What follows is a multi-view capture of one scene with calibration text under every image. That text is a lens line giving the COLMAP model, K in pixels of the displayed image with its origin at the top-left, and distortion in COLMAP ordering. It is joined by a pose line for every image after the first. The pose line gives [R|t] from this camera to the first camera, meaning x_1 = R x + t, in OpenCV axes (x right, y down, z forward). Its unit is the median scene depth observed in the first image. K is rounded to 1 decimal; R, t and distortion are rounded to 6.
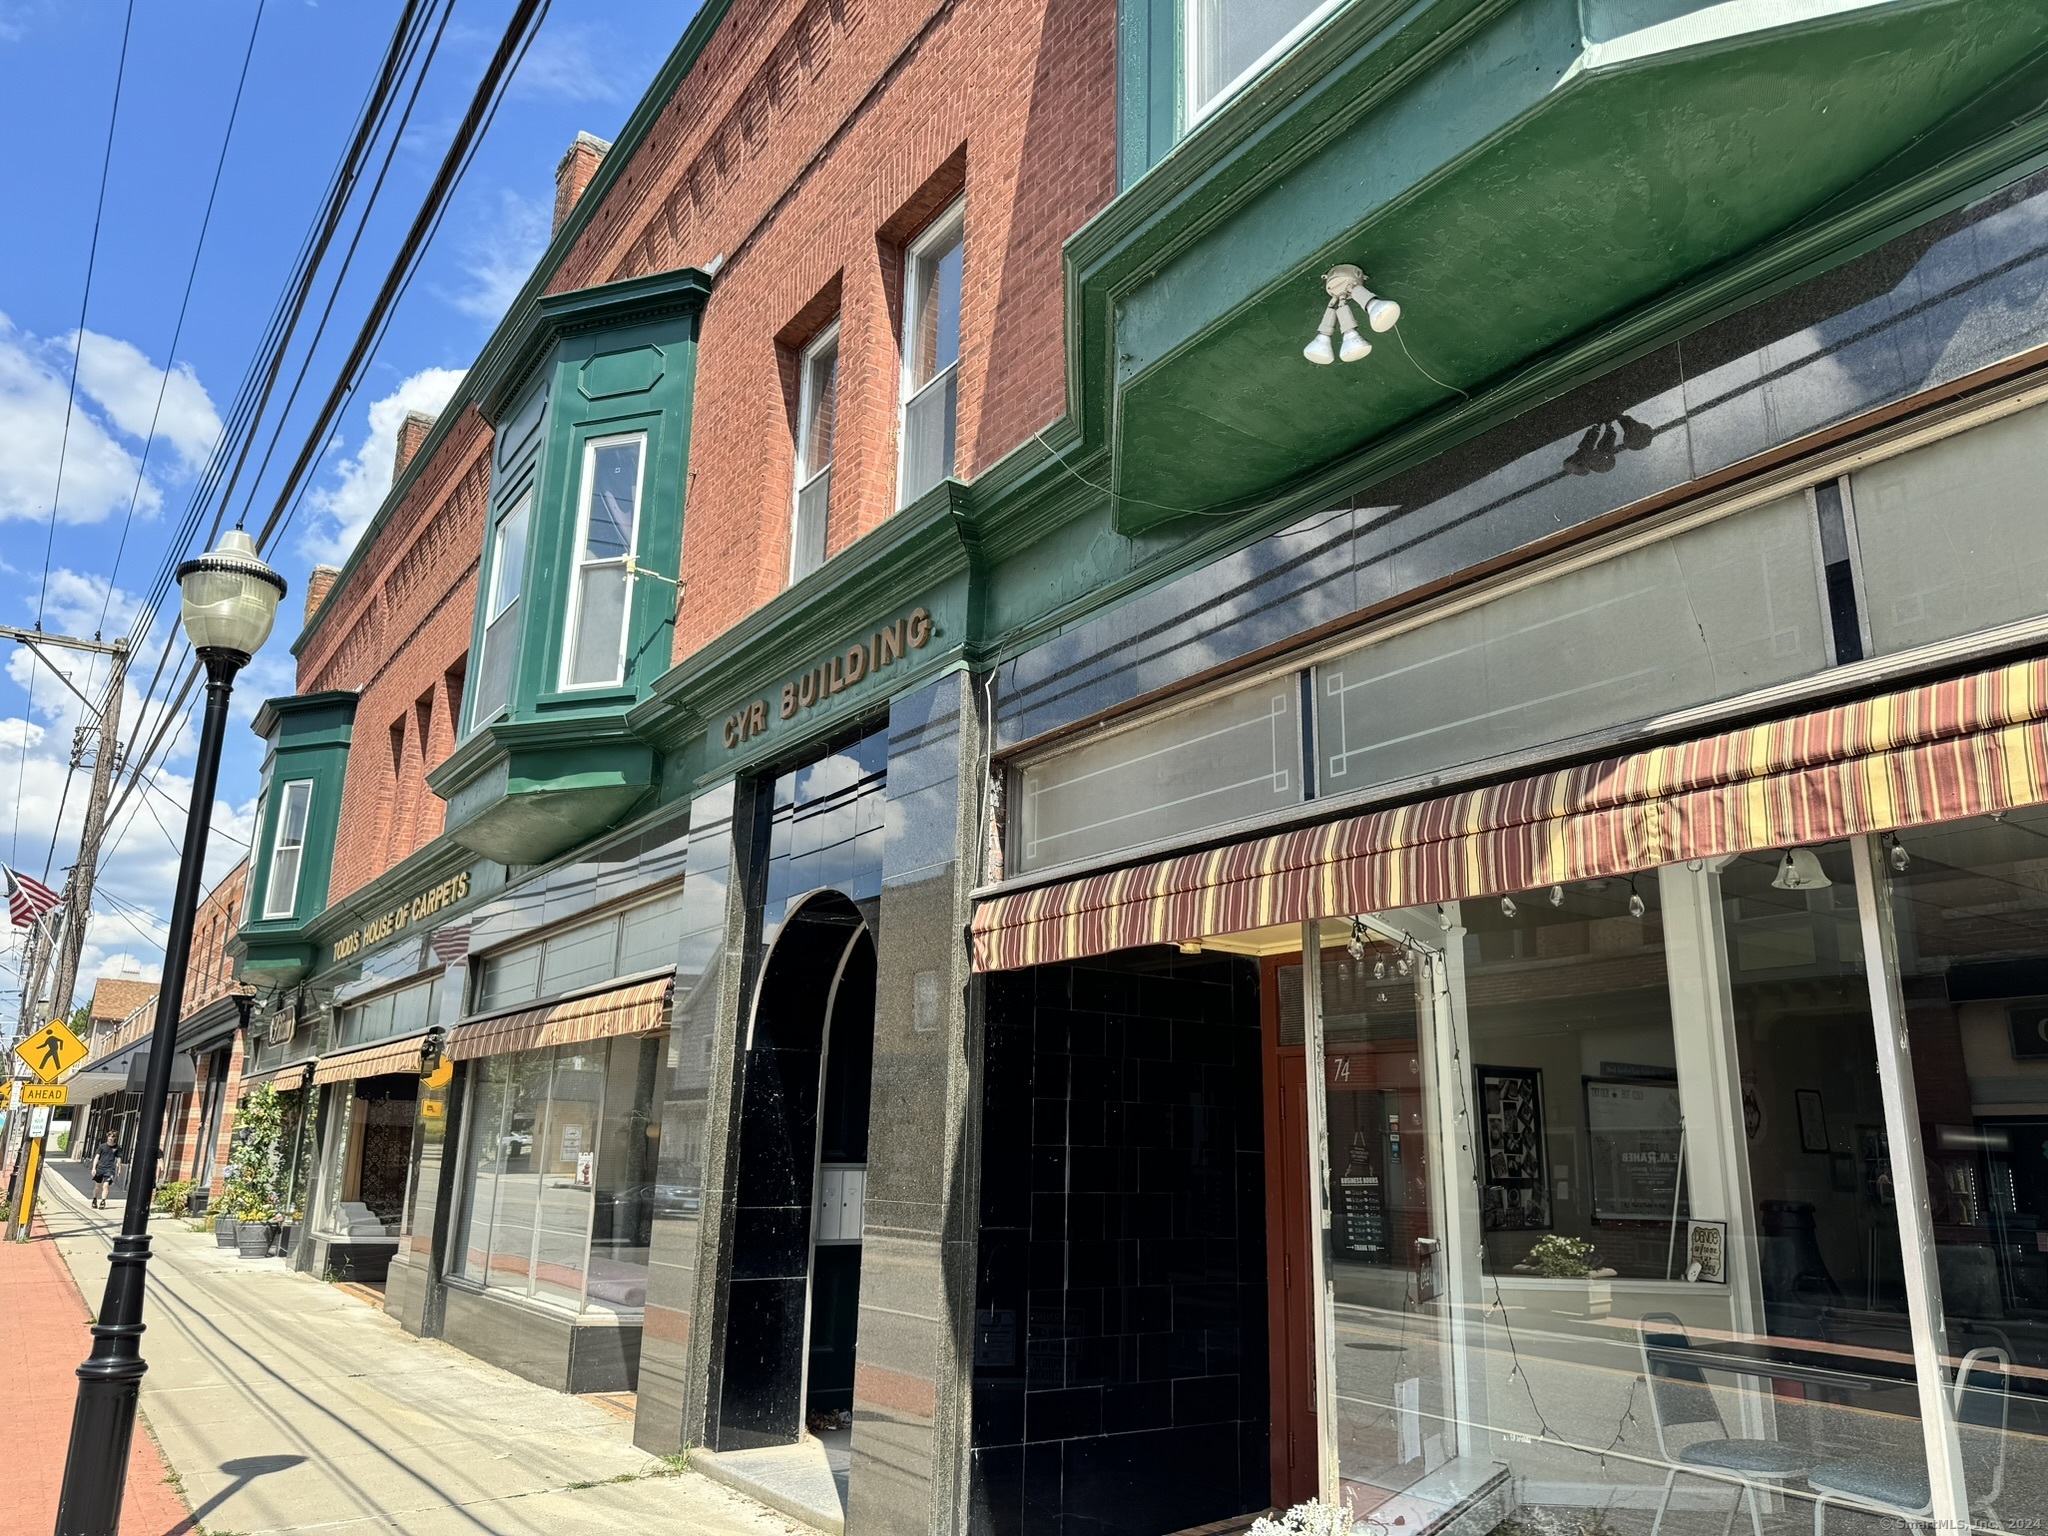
lens RADIAL K [[1510.1, 0, 1015.5], [0, 1510.1, 766.2], [0, 0, 1]] dist [0.033006, -0.015563]
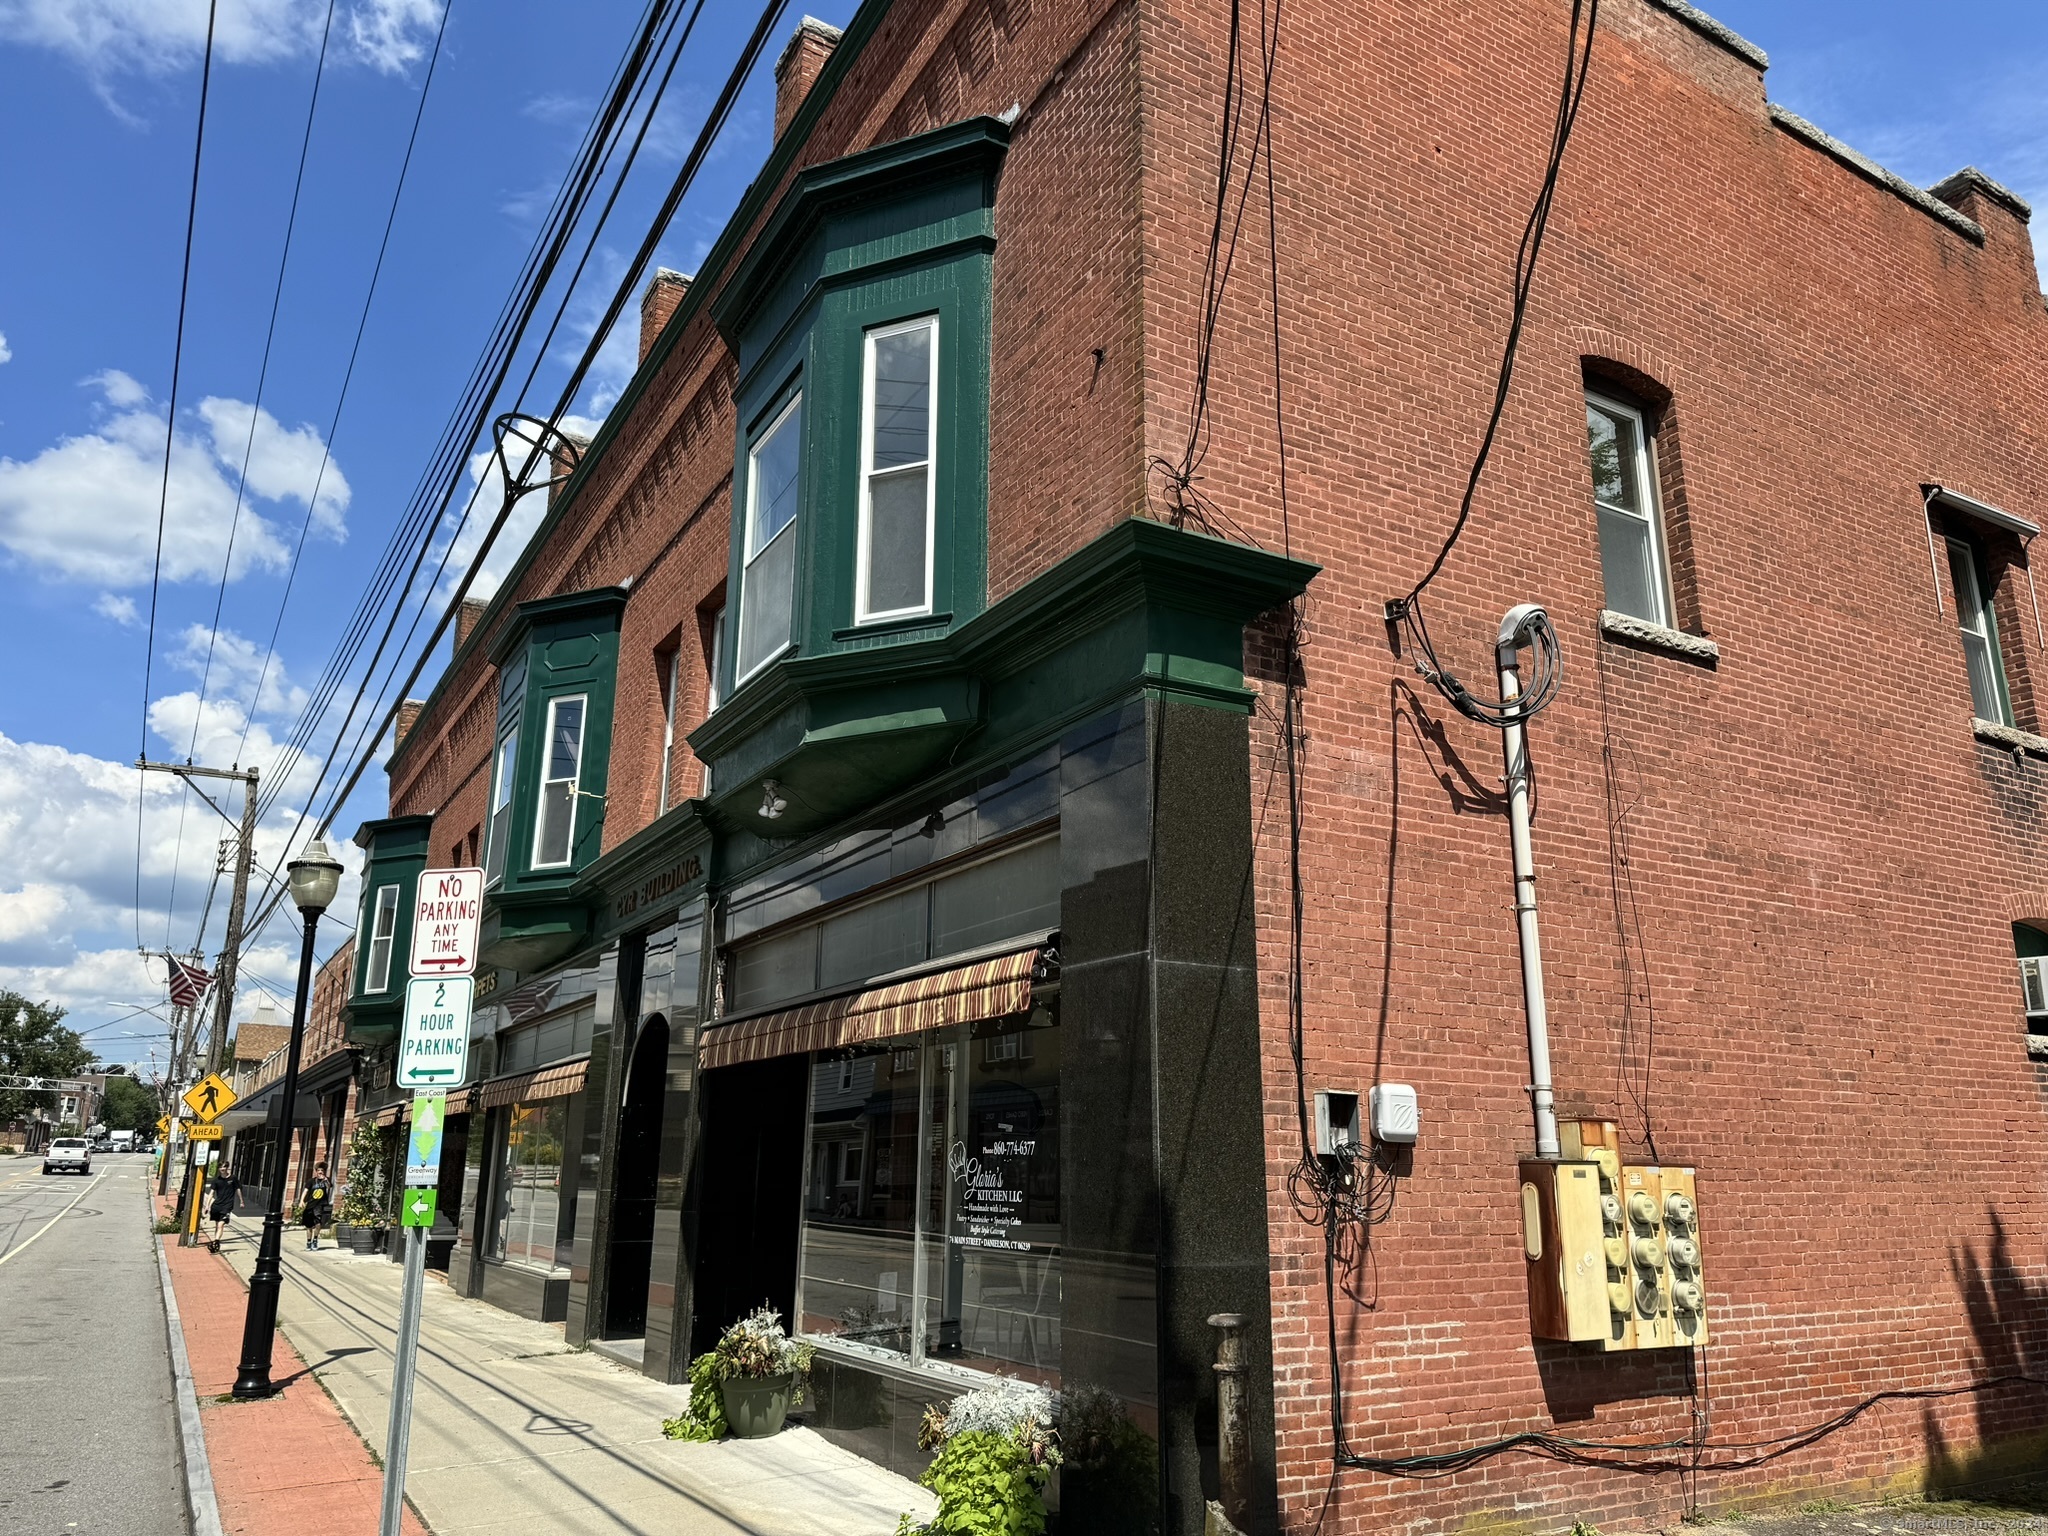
lens RADIAL K [[1510.1, 0, 1015.5], [0, 1510.1, 766.2], [0, 0, 1]] dist [0.033006, -0.015563]
pose [[0.997343, -0.033111, -0.064885, 0.215533], [0.032531, 0.999421, -0.009966, -0.090220], [0.065178, 0.007829, 0.997843, -0.372830]]
